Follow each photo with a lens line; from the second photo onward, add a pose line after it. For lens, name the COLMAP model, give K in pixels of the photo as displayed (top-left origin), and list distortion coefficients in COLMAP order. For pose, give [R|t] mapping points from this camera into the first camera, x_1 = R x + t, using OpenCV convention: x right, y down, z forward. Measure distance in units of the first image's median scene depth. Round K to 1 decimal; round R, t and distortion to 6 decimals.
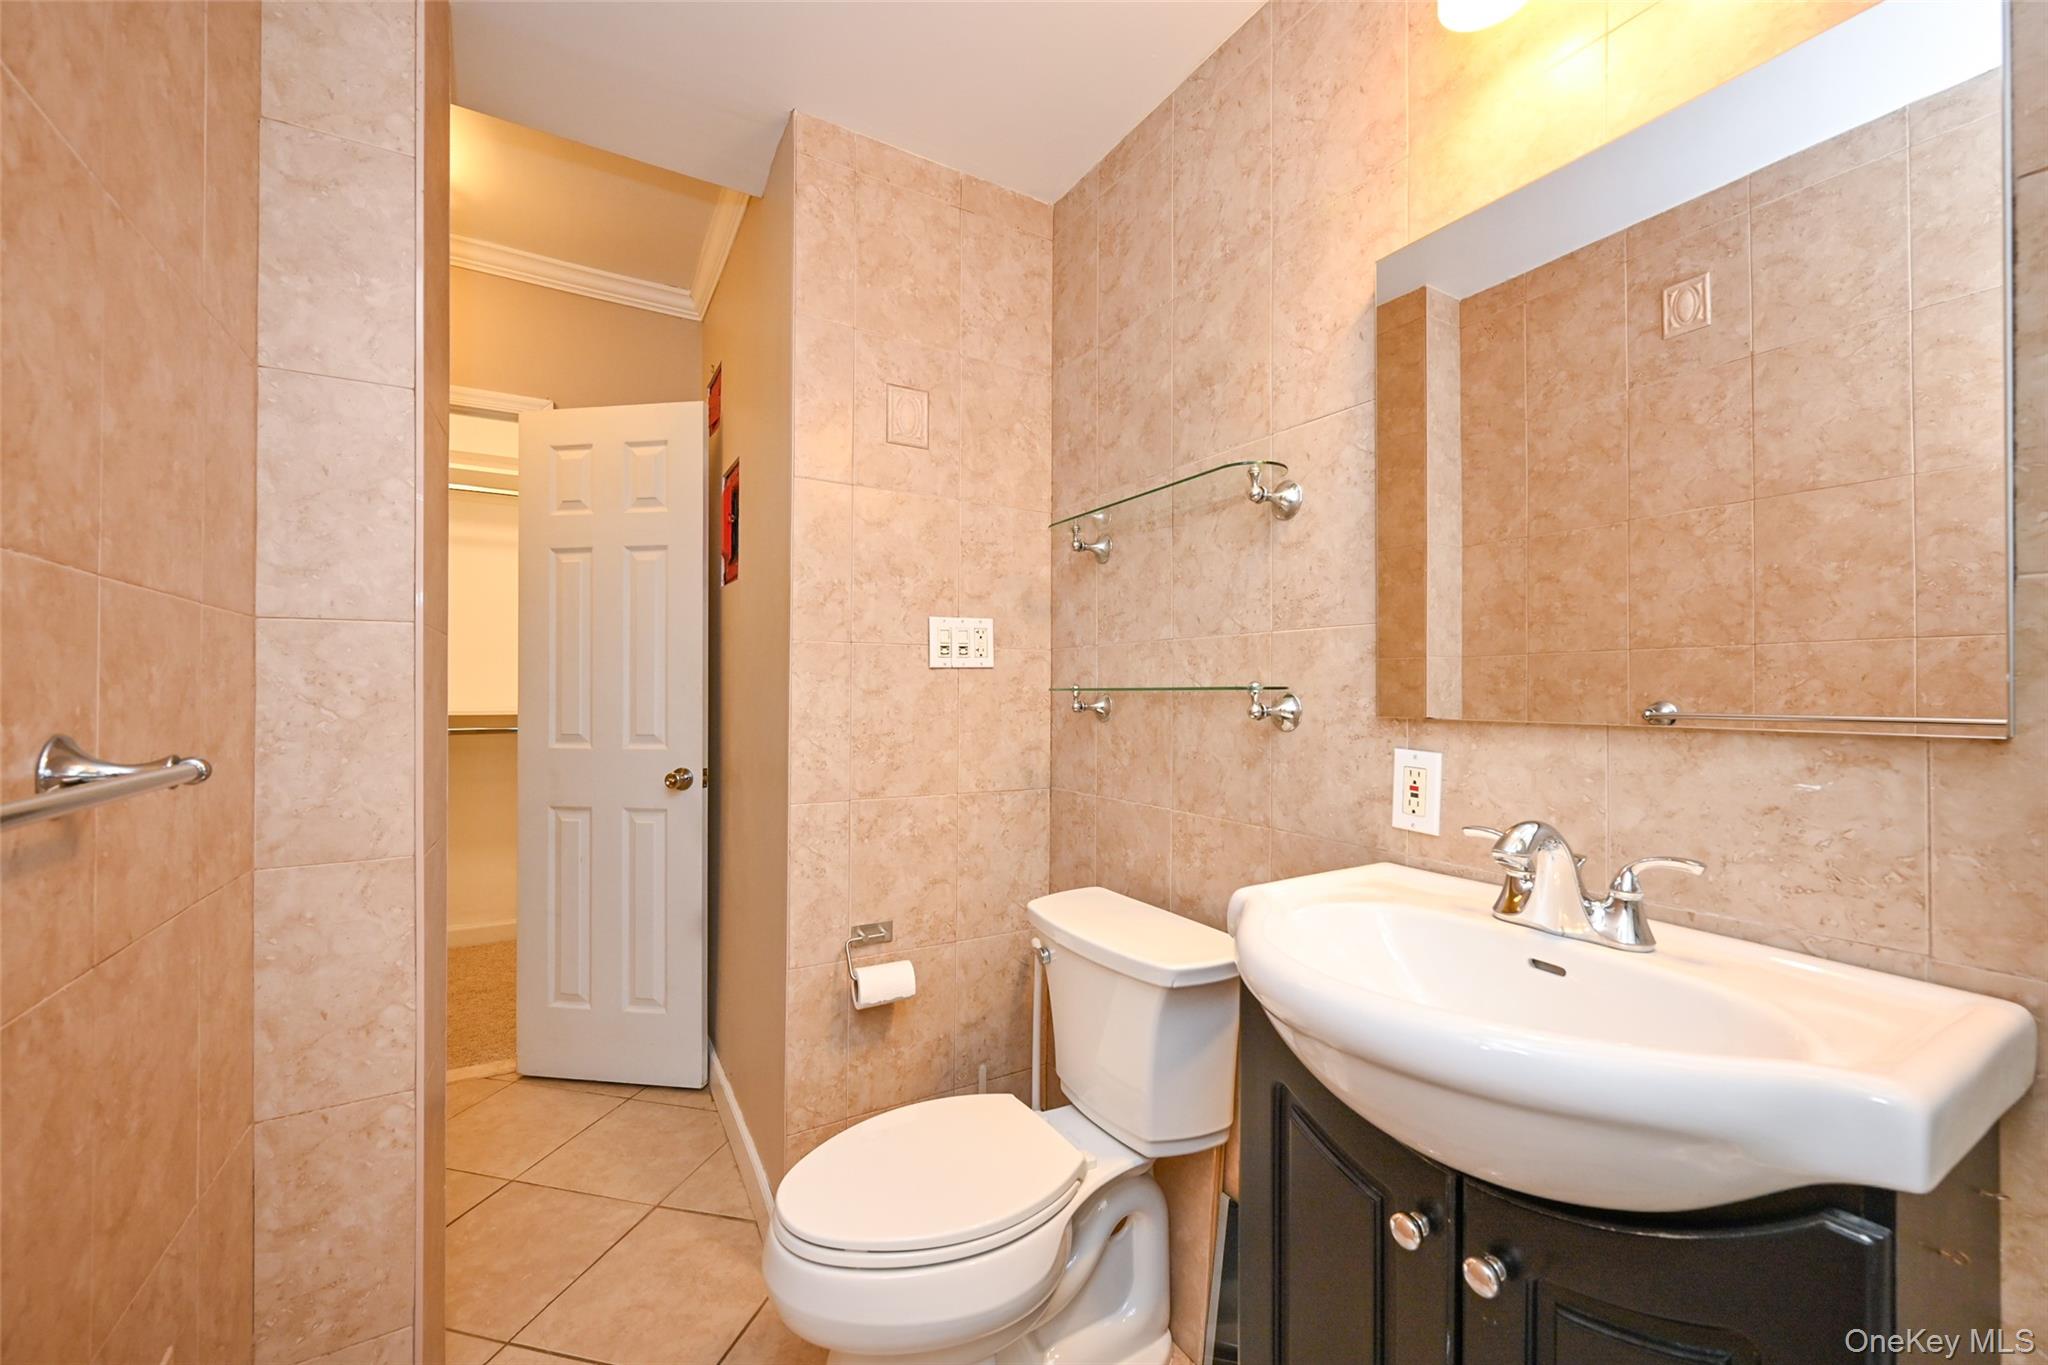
lens RADIAL K [[796.2, 0, 1024.6], [0, 796.2, 687.2], [0, 0, 1]] dist [-0.006163, -0.000152]
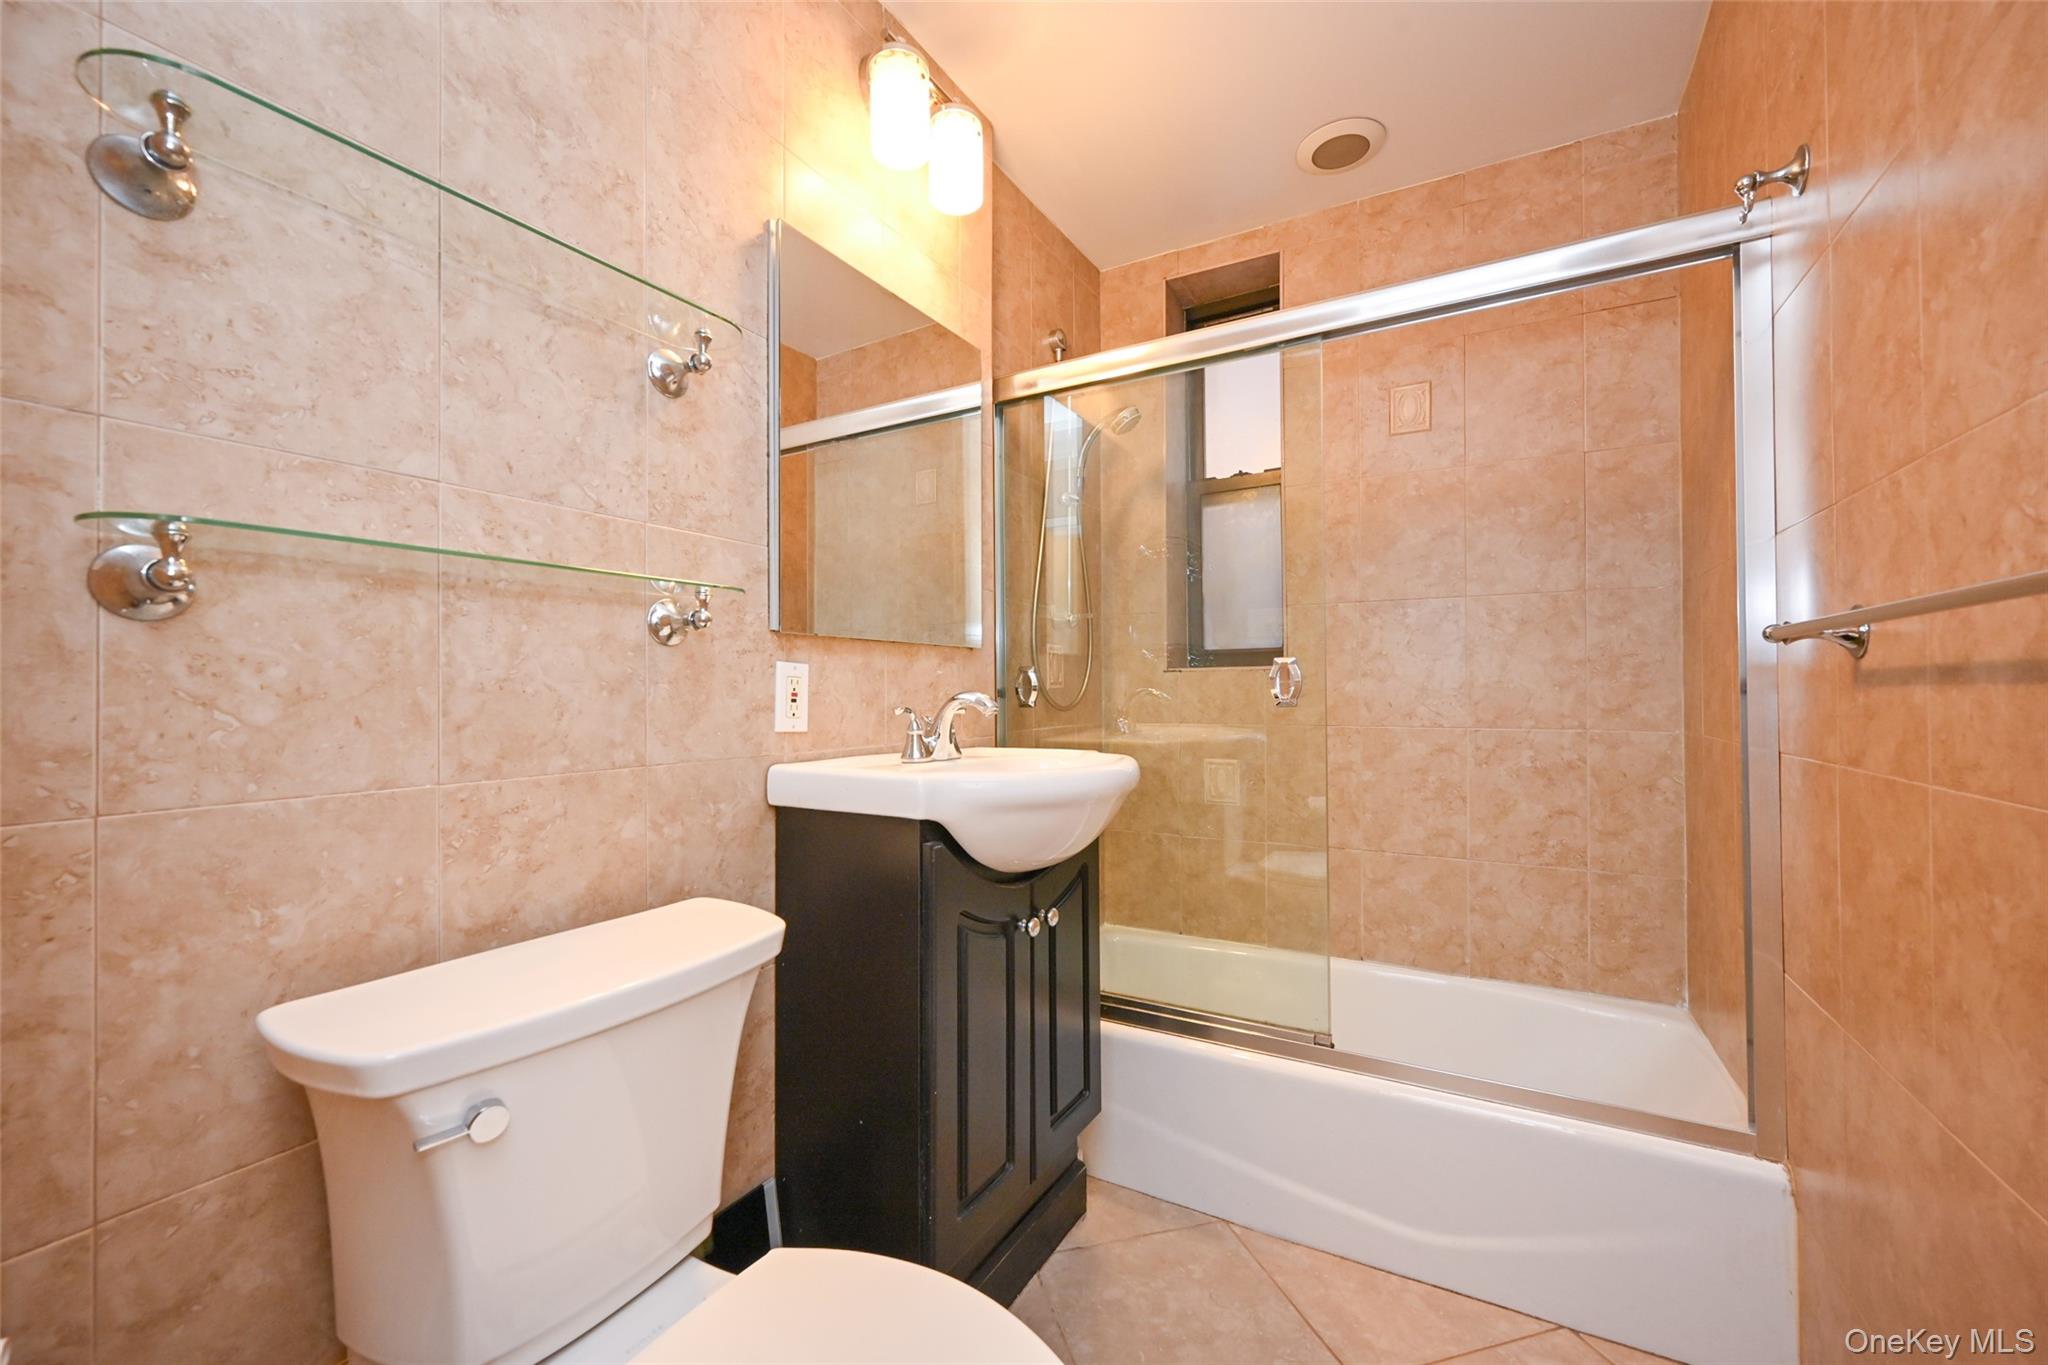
lens RADIAL K [[796.2, 0, 1027.9], [0, 796.2, 683.7], [0, 0, 1]] dist [-0.006163, -0.000152]
pose [[-0.483921, 0.007598, 0.875079, -0.603668], [-0.000766, 0.999958, -0.009106, 0.104446], [-0.875112, -0.005077, -0.483895, 1.088113]]
